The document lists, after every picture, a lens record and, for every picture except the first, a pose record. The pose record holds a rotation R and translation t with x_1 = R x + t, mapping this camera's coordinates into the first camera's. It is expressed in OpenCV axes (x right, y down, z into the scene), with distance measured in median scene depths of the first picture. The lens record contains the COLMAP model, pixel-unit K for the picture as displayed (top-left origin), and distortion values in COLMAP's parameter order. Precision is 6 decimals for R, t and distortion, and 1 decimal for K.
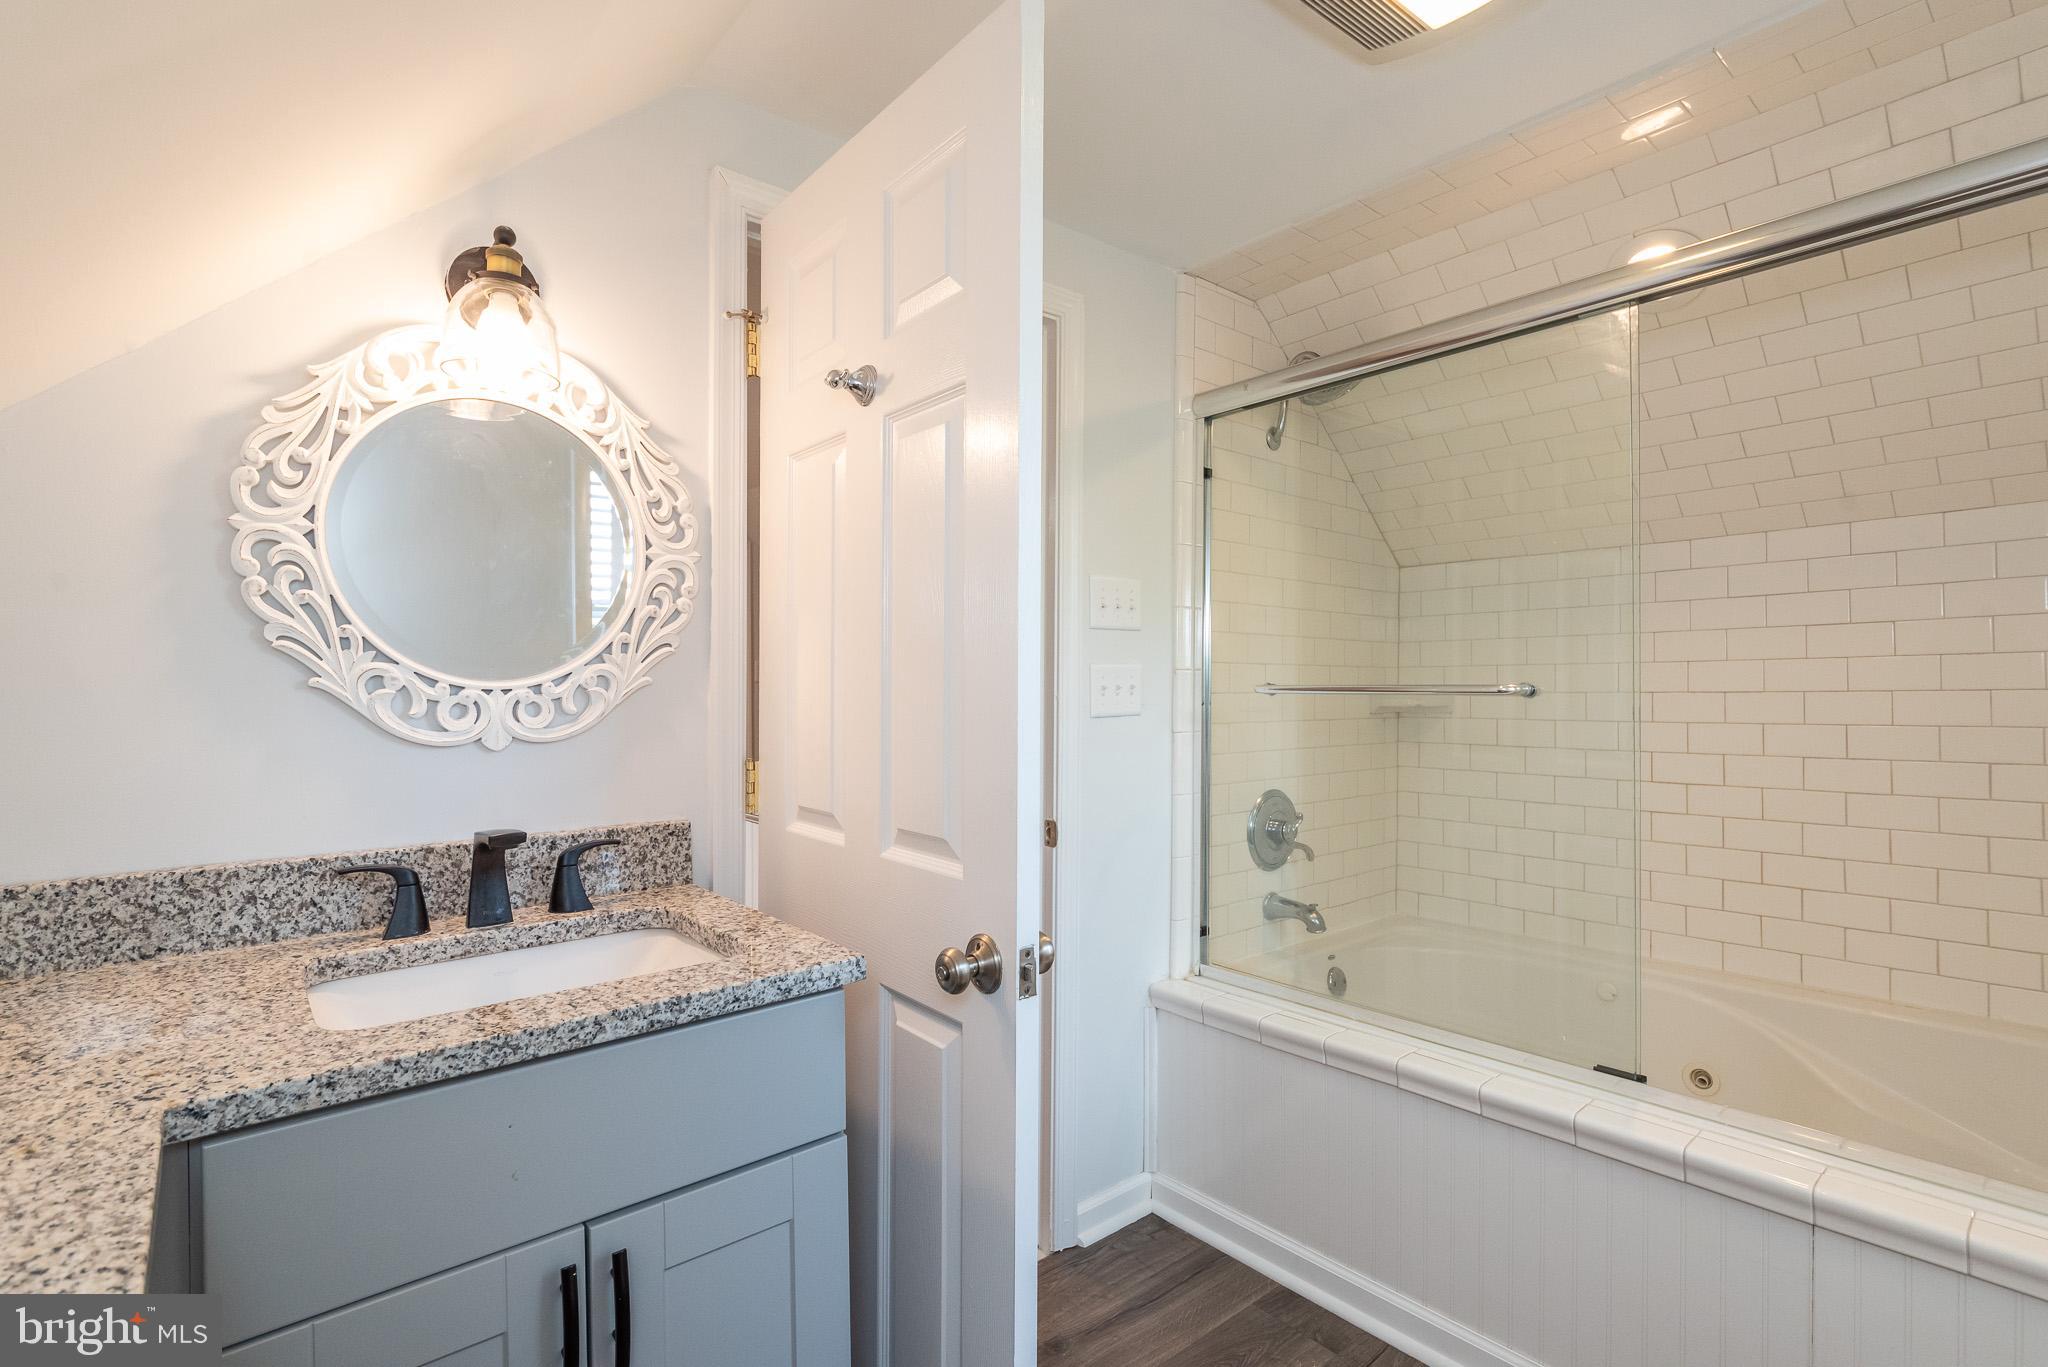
lens RADIAL K [[967.1, 0, 1002.7], [0, 967.1, 685.0], [0, 0, 1]] dist [-0.009557, 0.003329]
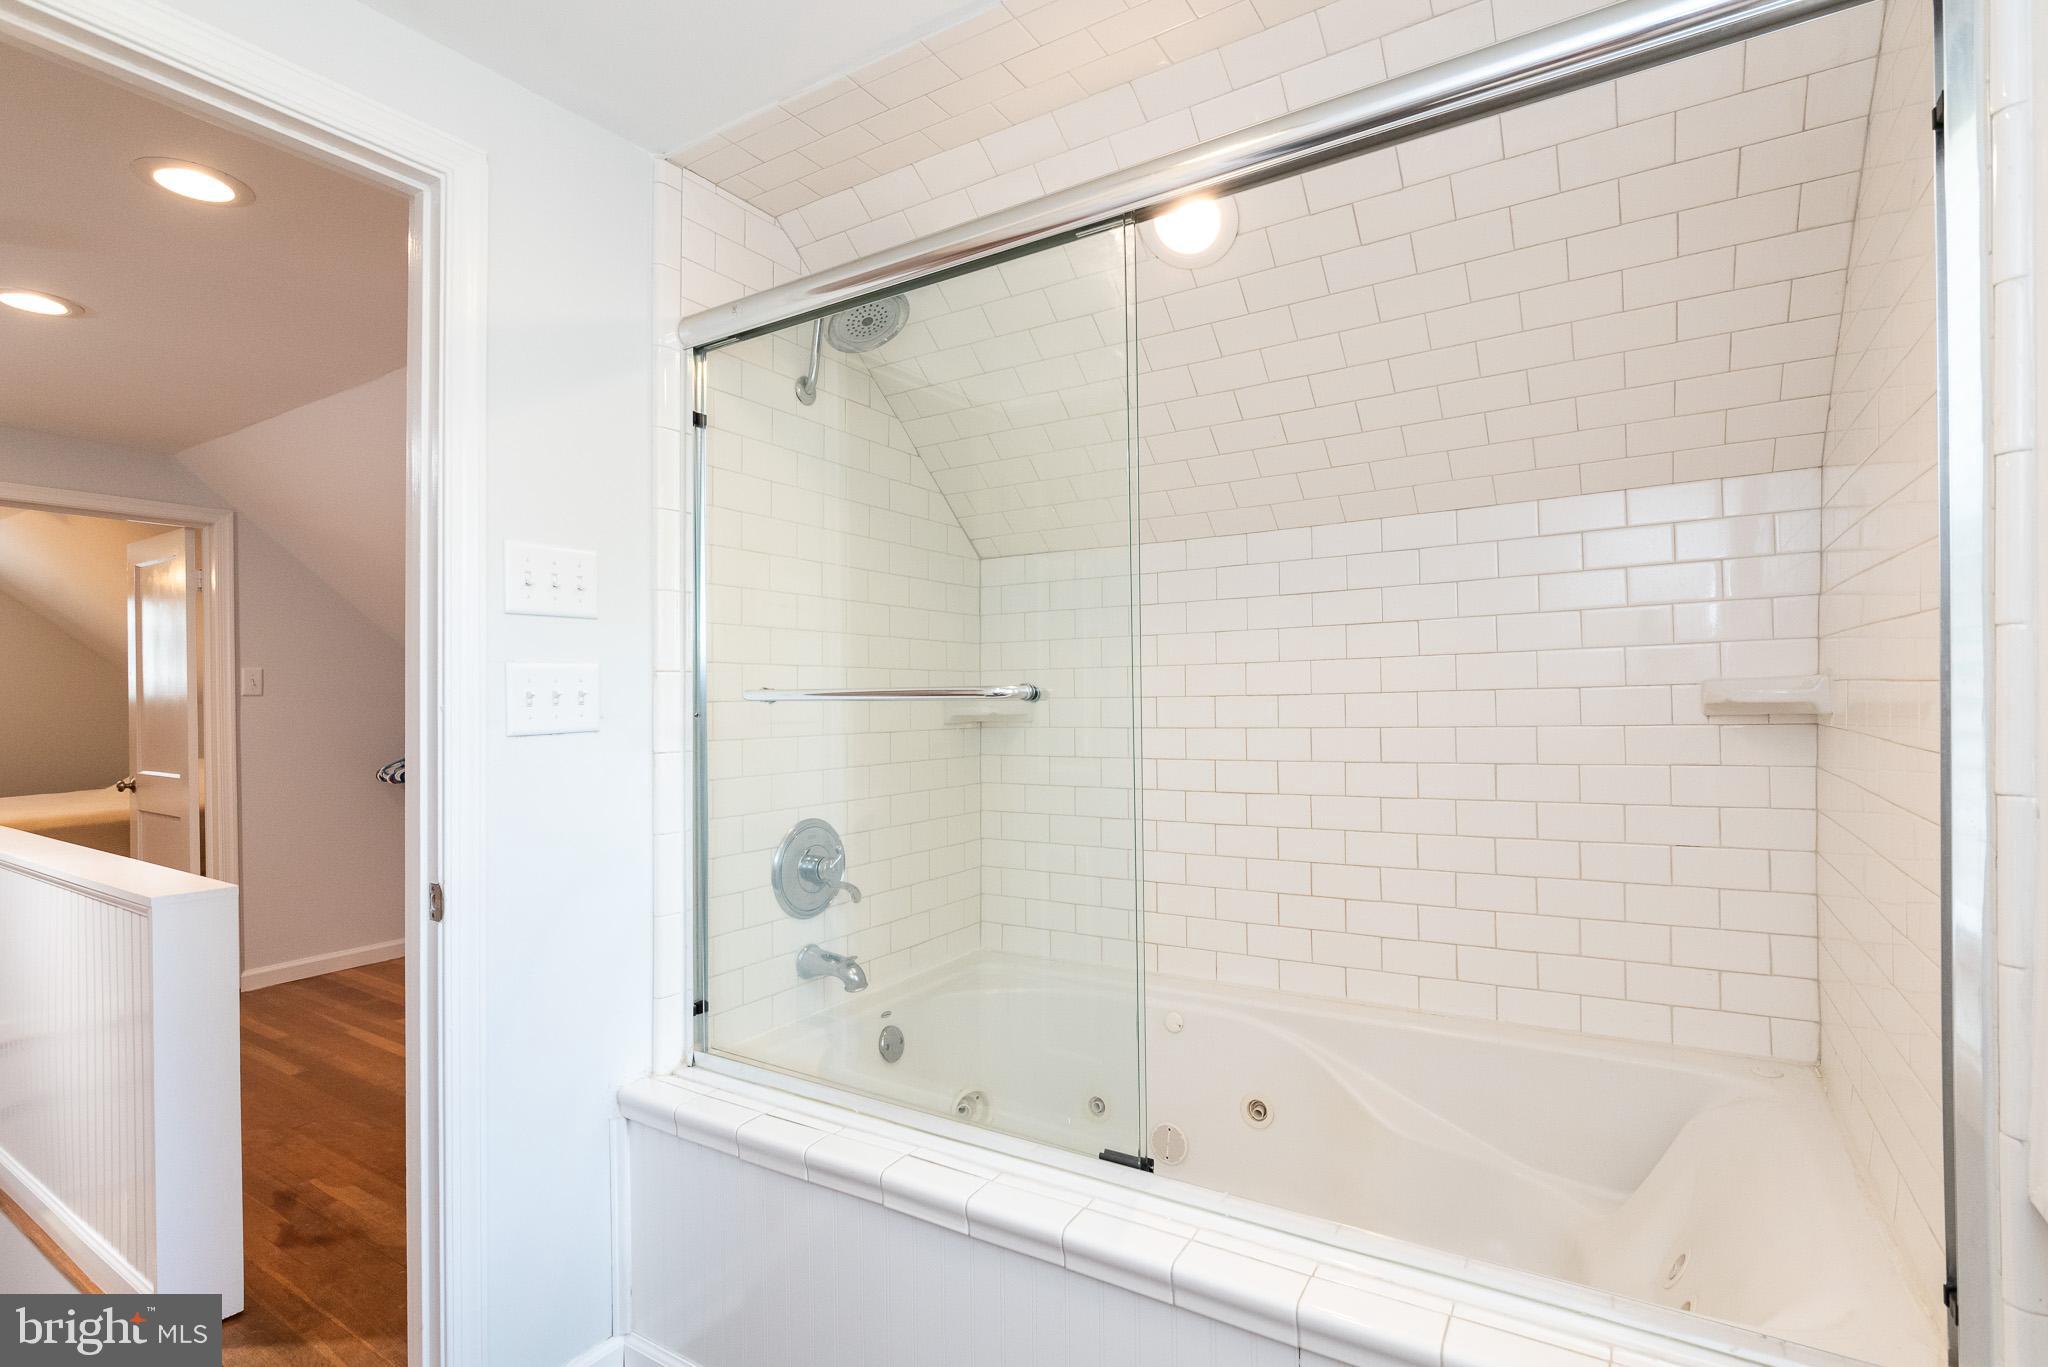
lens RADIAL K [[967.1, 0, 1045.5], [0, 967.1, 691.4], [0, 0, 1]] dist [-0.009557, 0.003329]
pose [[0.946103, -0.006735, 0.323795, 0.227789], [0.008787, 0.999950, -0.004876, 0.006526], [-0.323746, 0.007459, 0.946115, 0.176971]]
